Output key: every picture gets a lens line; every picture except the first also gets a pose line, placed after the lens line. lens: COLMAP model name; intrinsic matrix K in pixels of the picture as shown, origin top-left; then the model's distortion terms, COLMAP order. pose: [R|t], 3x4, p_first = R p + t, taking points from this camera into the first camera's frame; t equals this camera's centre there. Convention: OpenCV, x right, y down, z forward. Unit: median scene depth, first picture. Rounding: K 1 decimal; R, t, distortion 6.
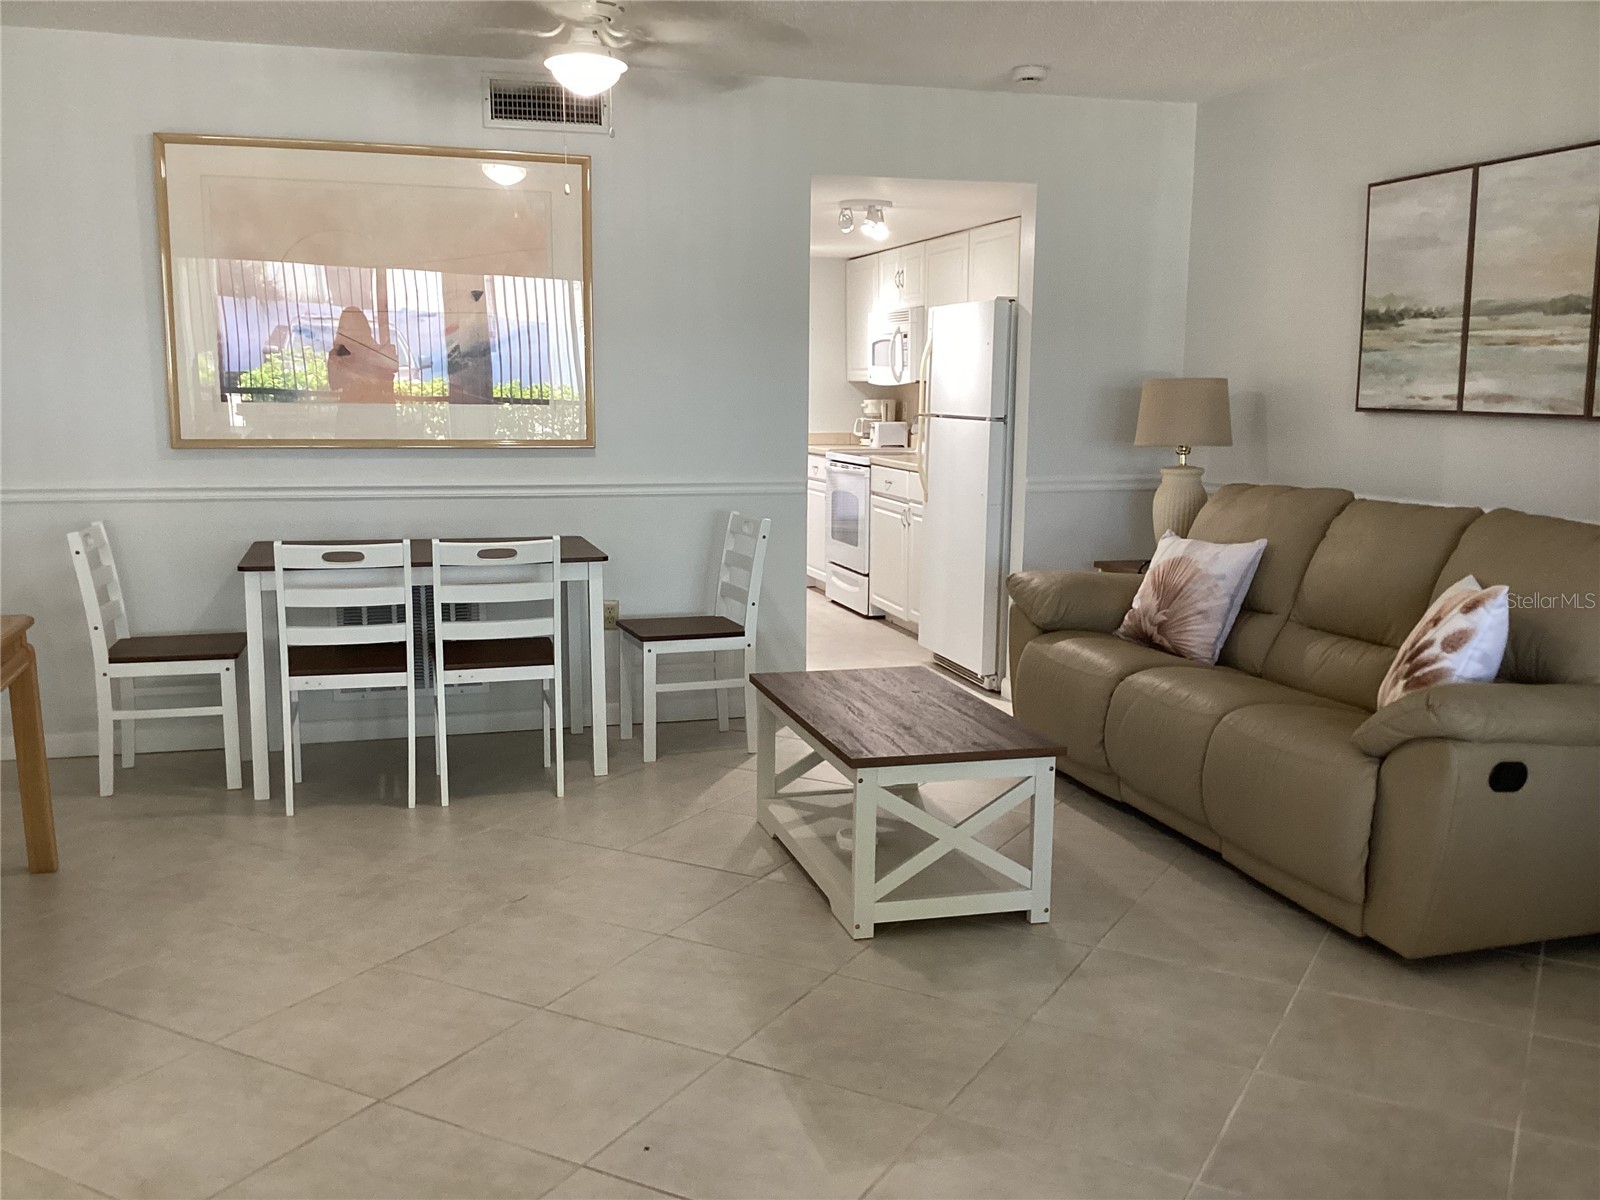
lens RADIAL K [[1449.2, 0, 799.8], [0, 1449.2, 602.9], [0, 0, 1]] dist [0.100020, -0.202739]
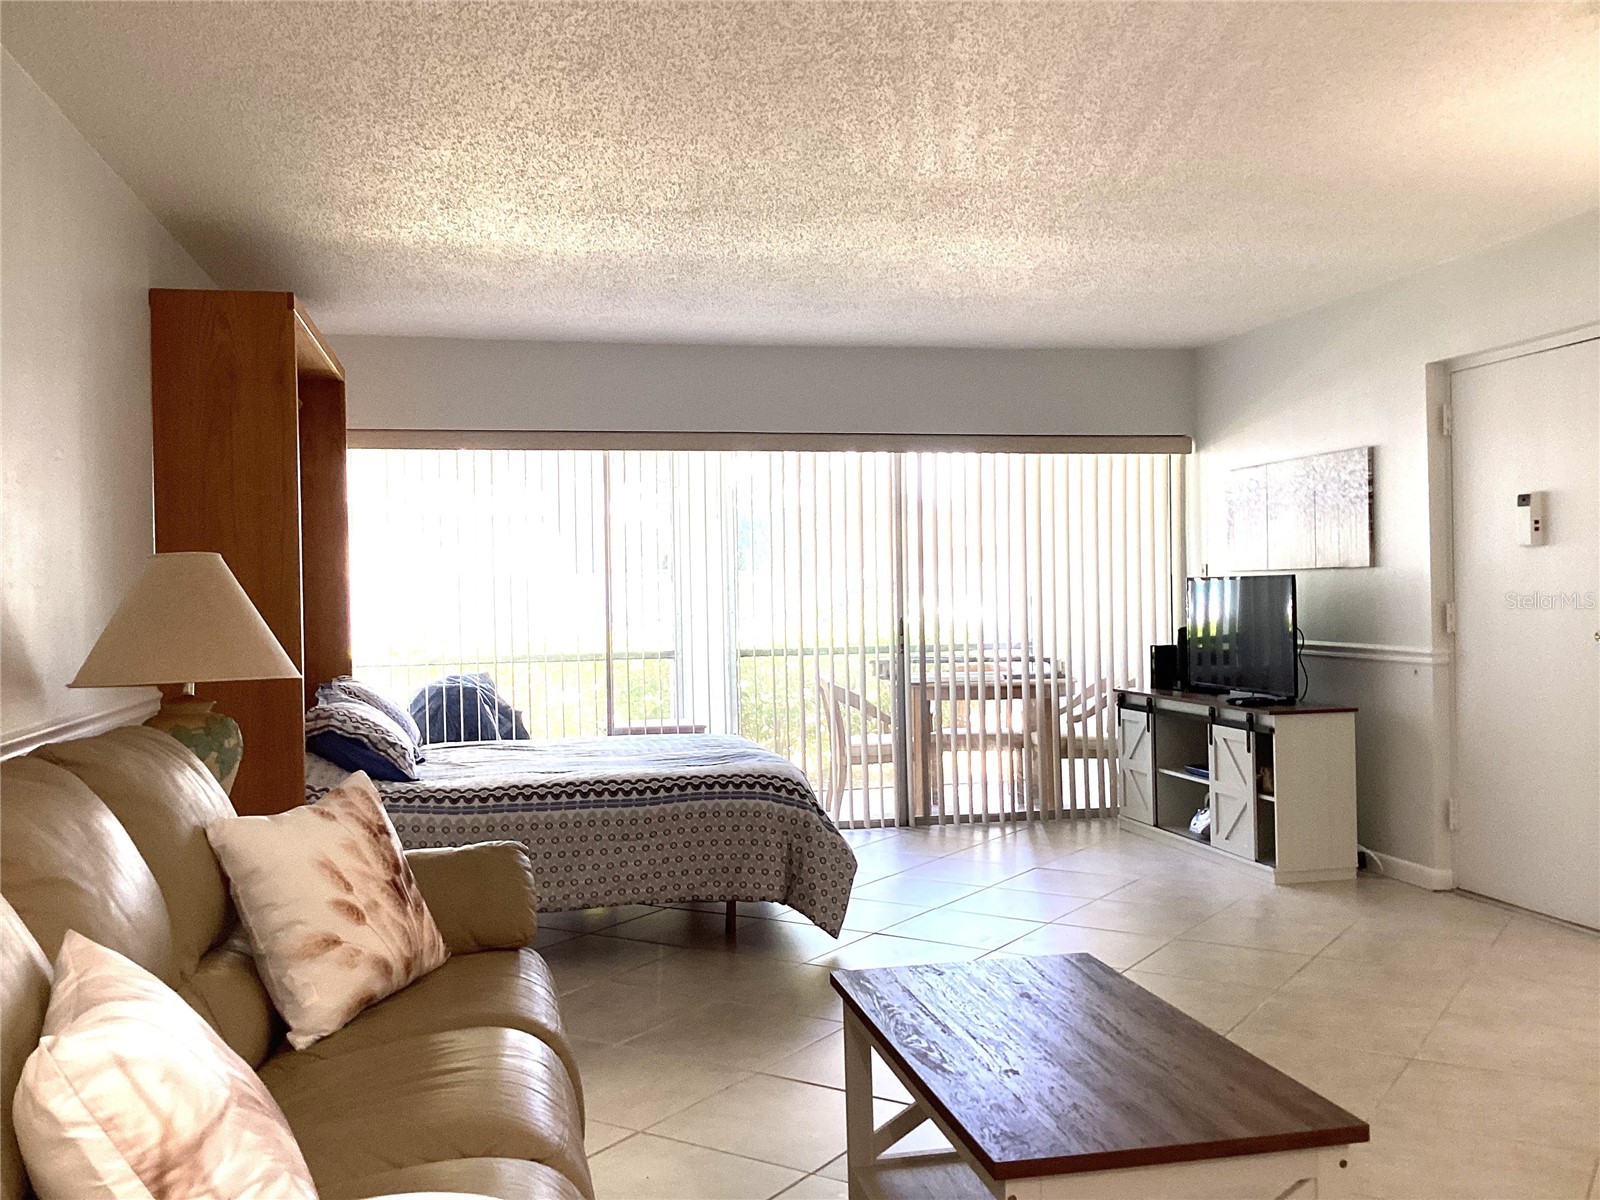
lens RADIAL K [[1470.2, 0, 800.0], [0, 1470.2, 600.0], [0, 0, 1]] dist [0.081981, -0.204504]
pose [[-0.997114, 0.008656, 0.075429, 0.106612], [0.020353, 0.987592, 0.155717, -0.188911], [-0.073145, 0.156803, -0.984918, 1.408624]]
